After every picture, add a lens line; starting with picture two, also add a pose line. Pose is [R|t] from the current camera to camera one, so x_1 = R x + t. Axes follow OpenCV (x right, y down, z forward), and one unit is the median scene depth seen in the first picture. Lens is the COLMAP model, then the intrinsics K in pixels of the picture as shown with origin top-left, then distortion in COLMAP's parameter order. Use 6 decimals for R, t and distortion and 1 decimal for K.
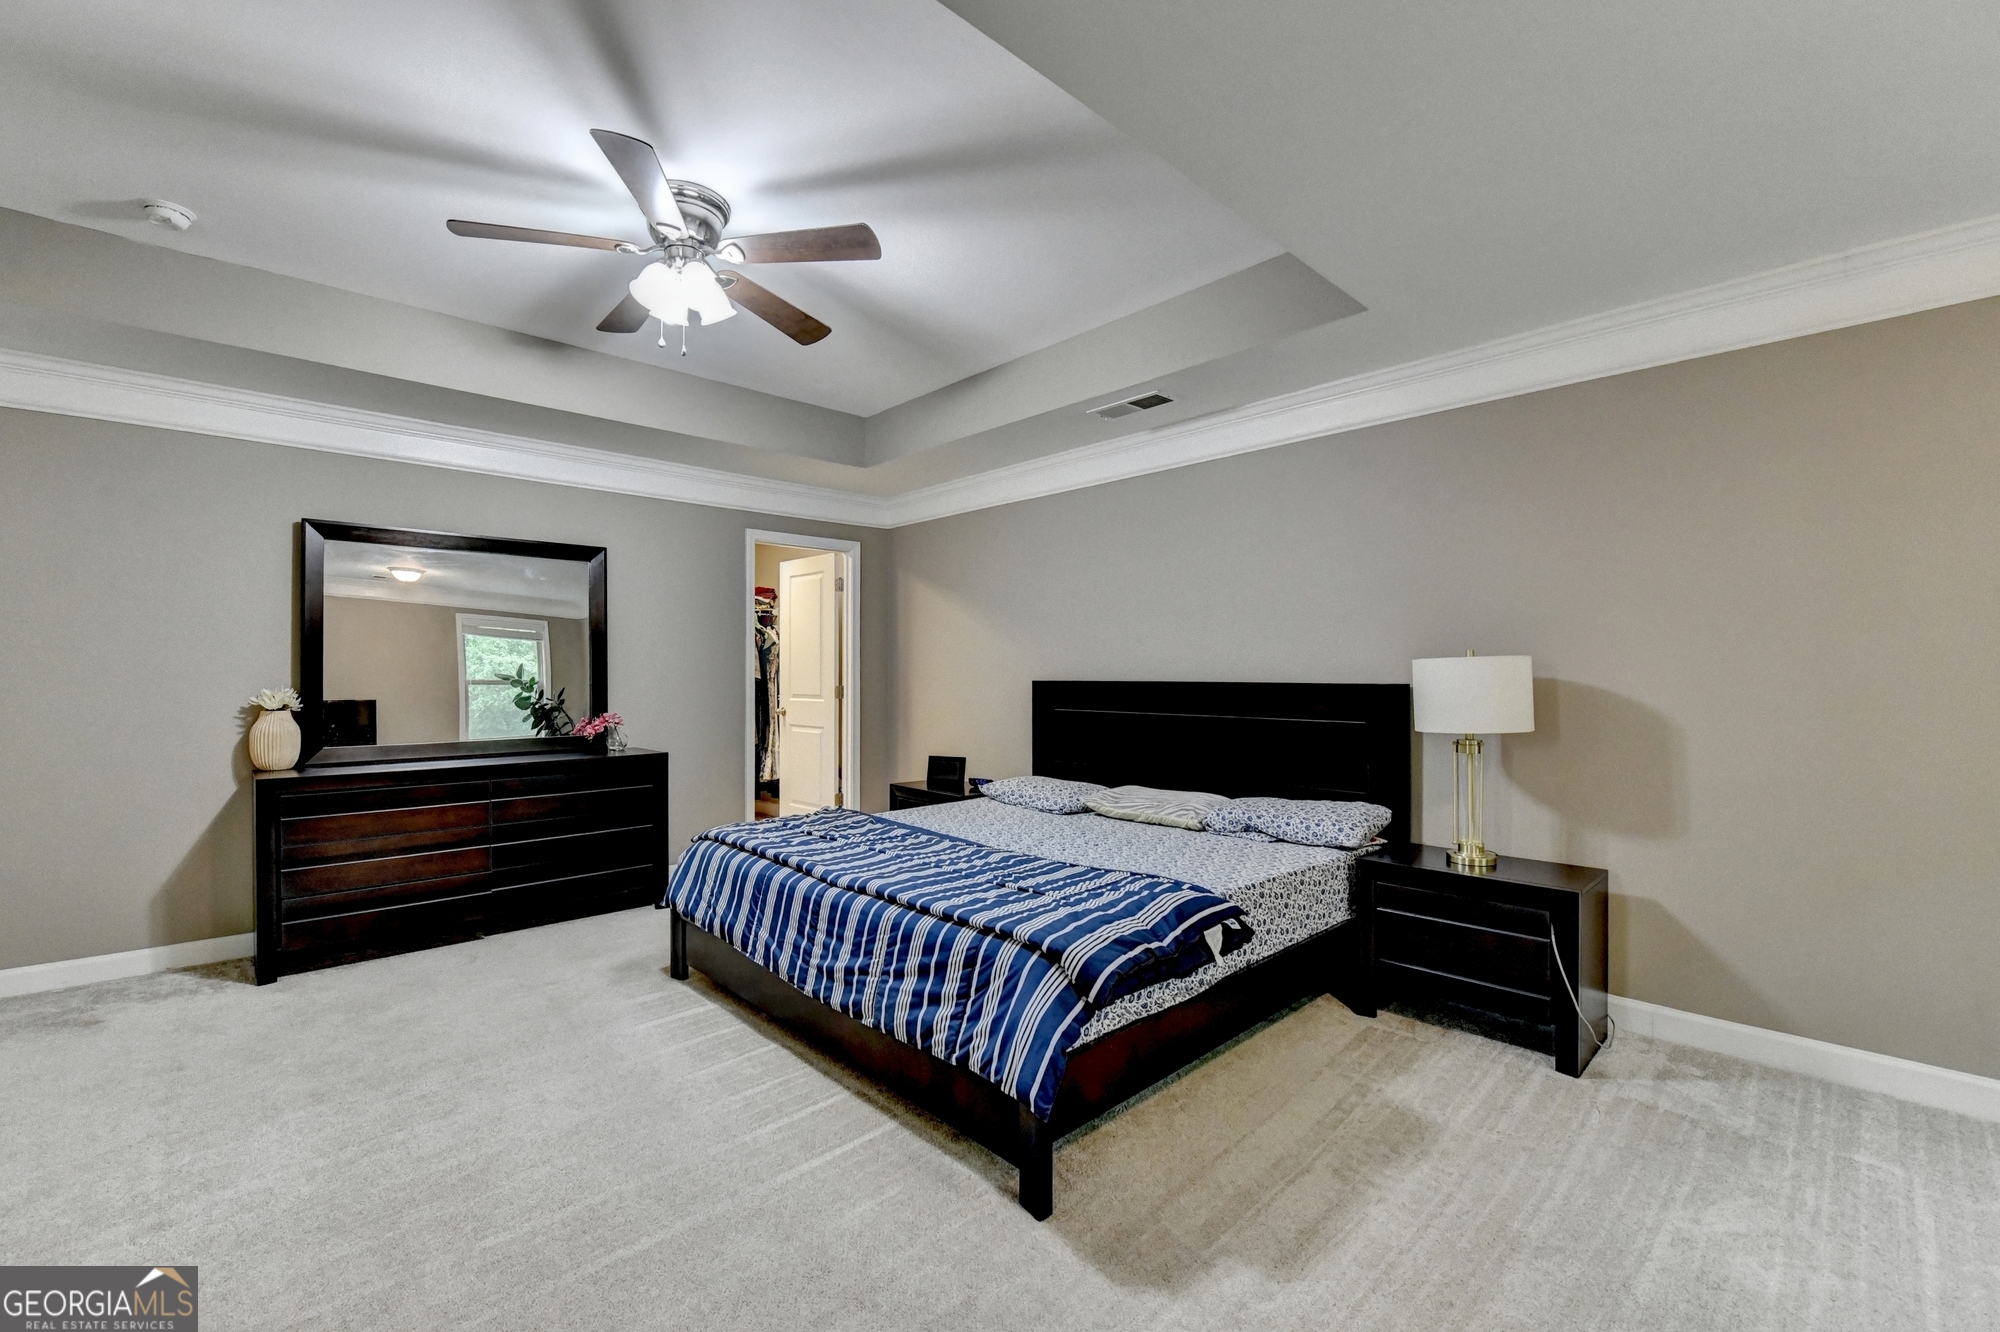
lens RADIAL K [[834.6, 0, 983.8], [0, 834.6, 666.7], [0, 0, 1]] dist [-0.013315, -0.002410]
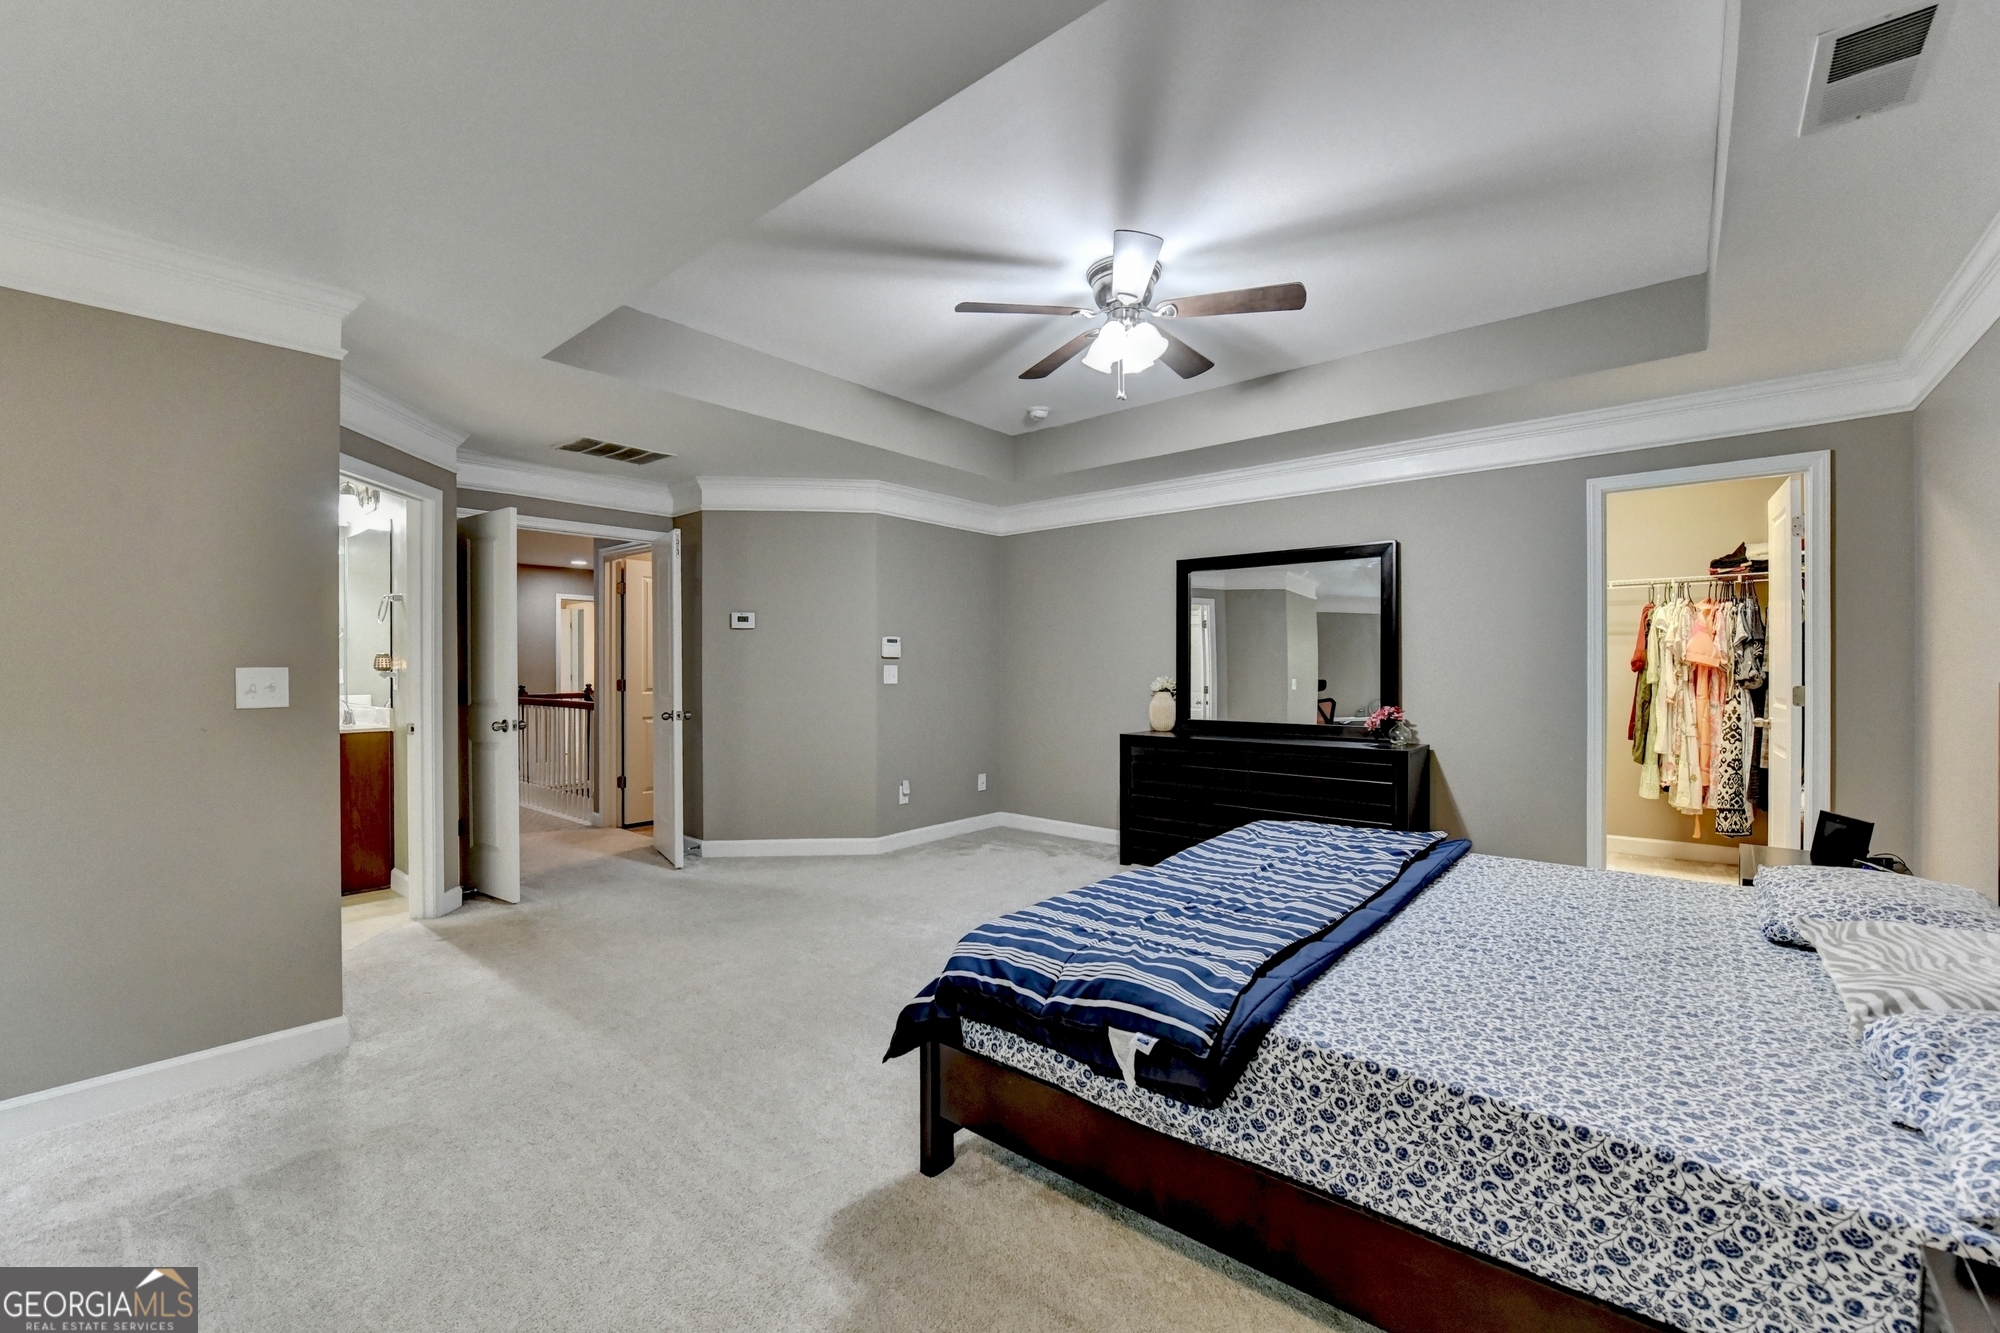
lens RADIAL K [[834.6, 0, 990.6], [0, 834.6, 669.8], [0, 0, 1]] dist [-0.013315, -0.002410]
pose [[0.097663, 0.004941, -0.995207, 0.659487], [0.009740, 0.999935, 0.005920, 0.001513], [0.995172, -0.010272, 0.097609, 0.562343]]
